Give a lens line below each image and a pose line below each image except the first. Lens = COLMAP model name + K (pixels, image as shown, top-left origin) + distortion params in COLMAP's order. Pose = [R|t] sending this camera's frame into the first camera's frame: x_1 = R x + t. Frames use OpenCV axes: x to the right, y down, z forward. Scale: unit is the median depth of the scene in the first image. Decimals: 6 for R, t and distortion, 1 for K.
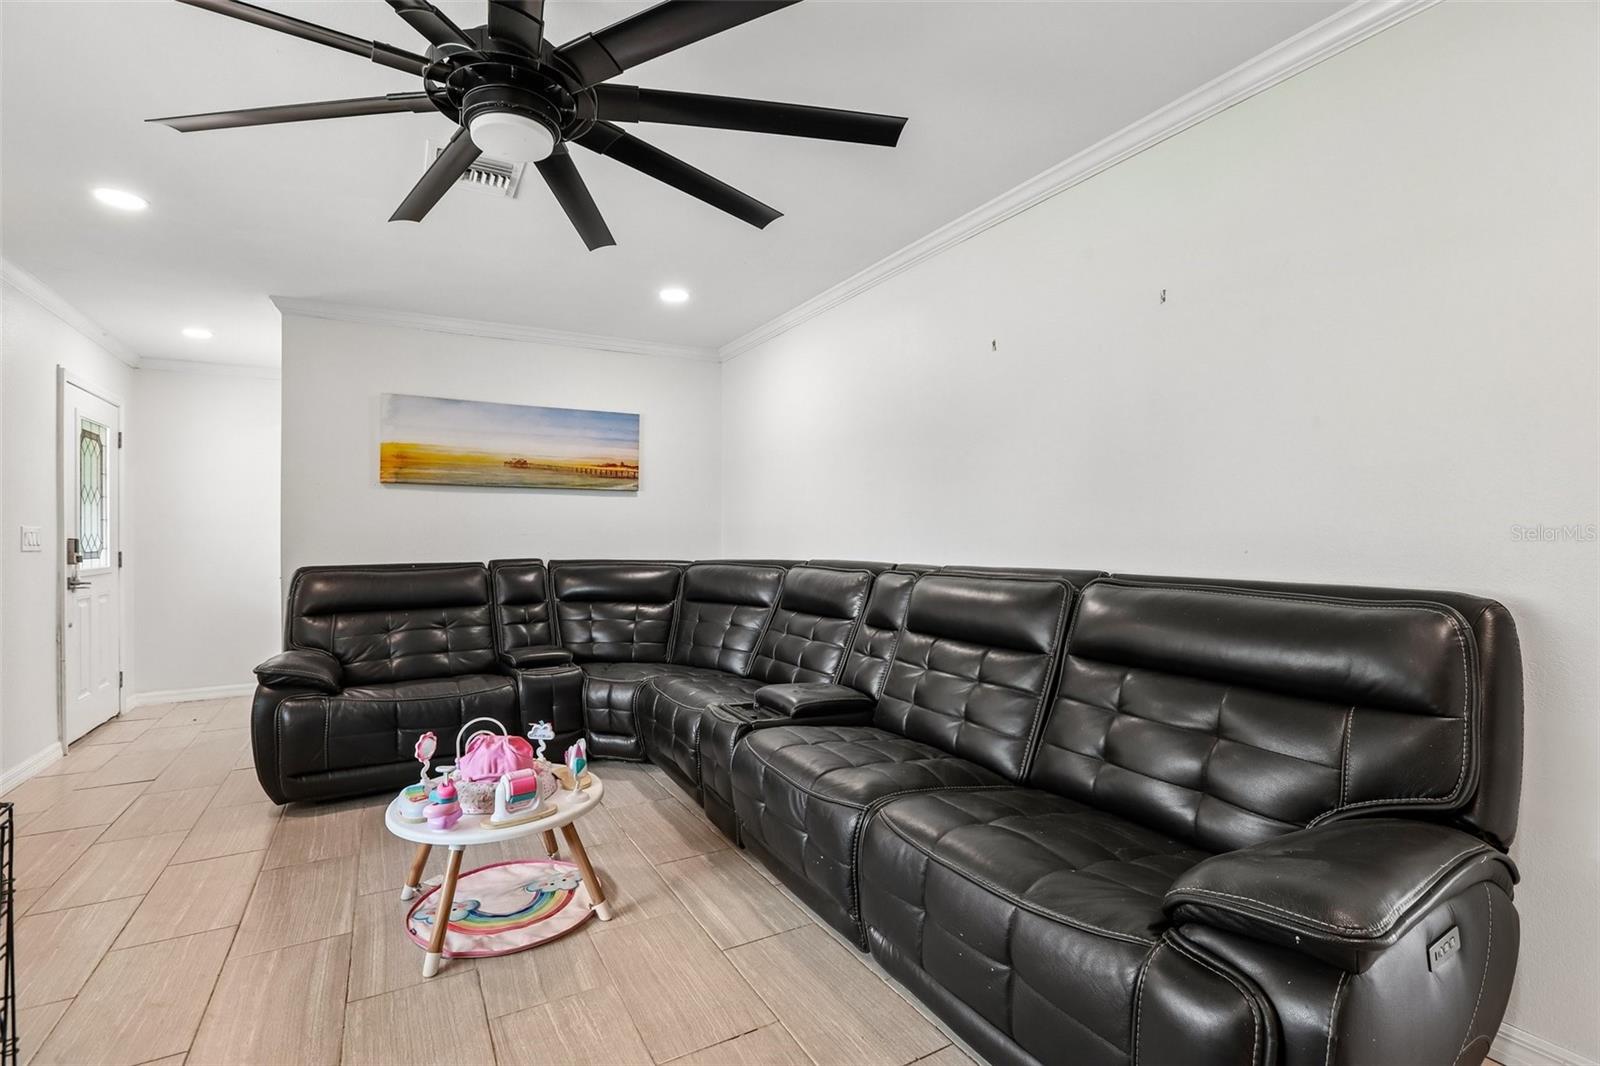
lens RADIAL K [[730.3, 0, 798.1], [0, 730.3, 539.1], [0, 0, 1]] dist [-0.060098, 0.024360]
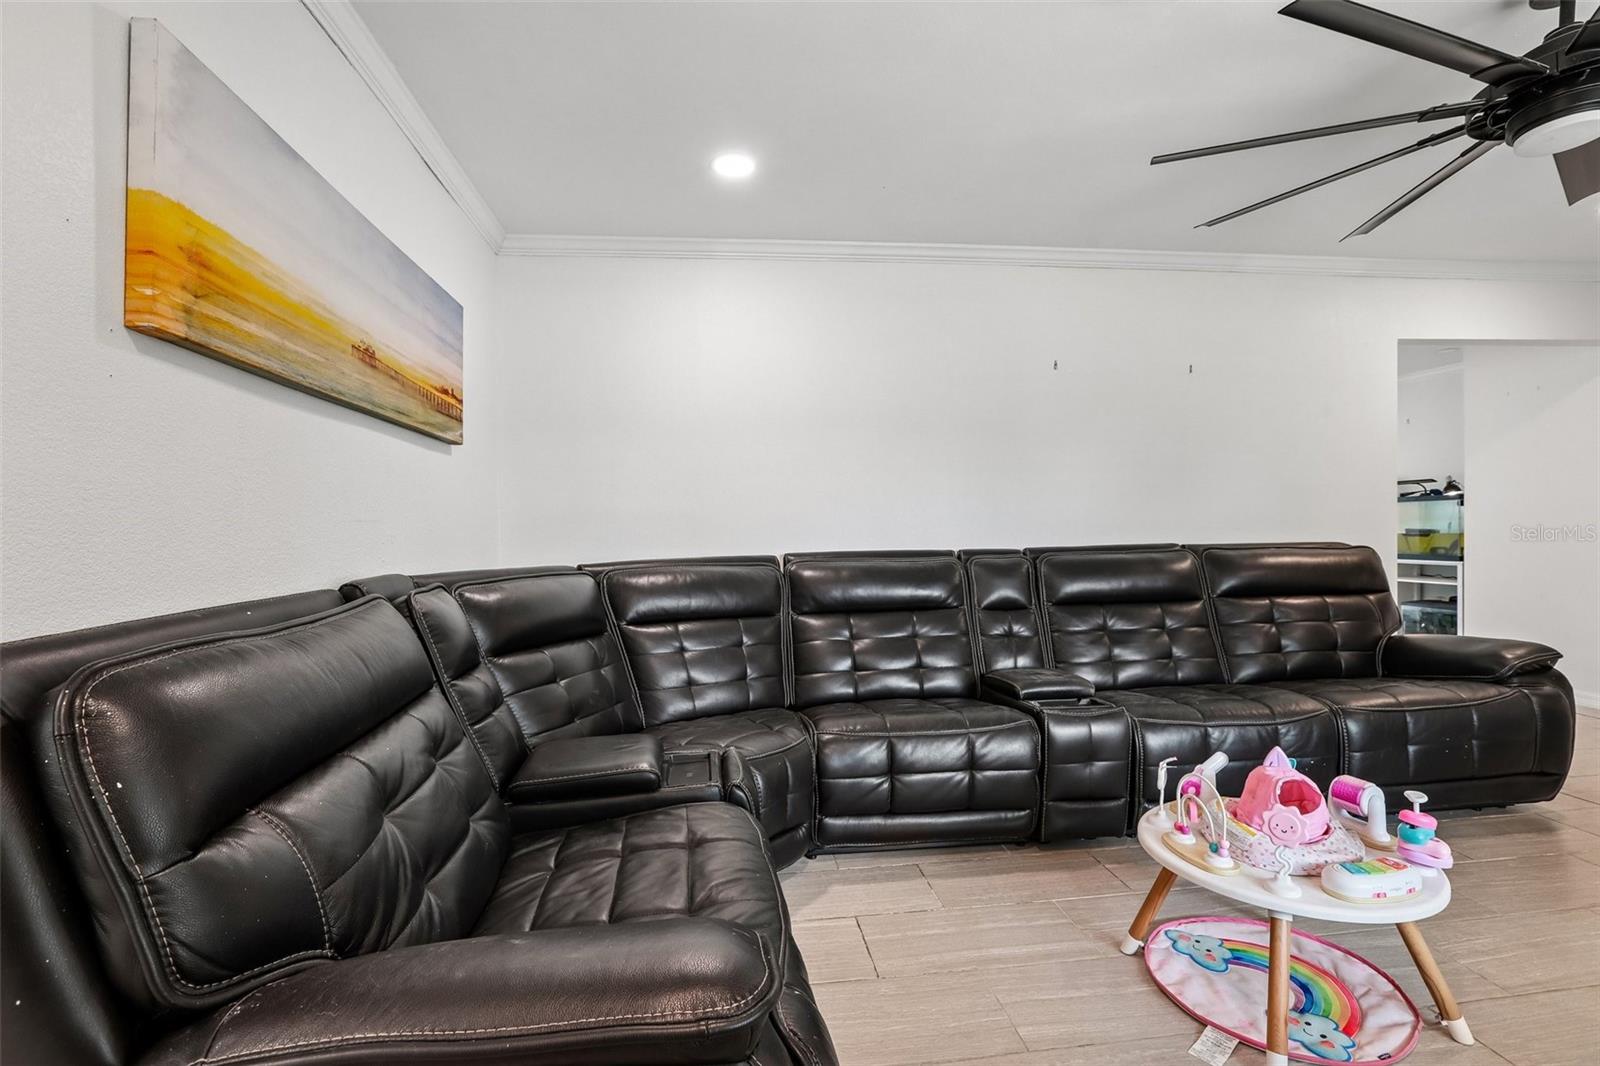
lens RADIAL K [[730.3, 0, 798.1], [0, 730.3, 539.1], [0, 0, 1]] dist [-0.060098, 0.024360]
pose [[0.394919, -0.012629, 0.918629, -0.731837], [0.008792, 0.999912, 0.009967, 0.003943], [-0.918674, 0.004141, 0.394995, 0.648417]]
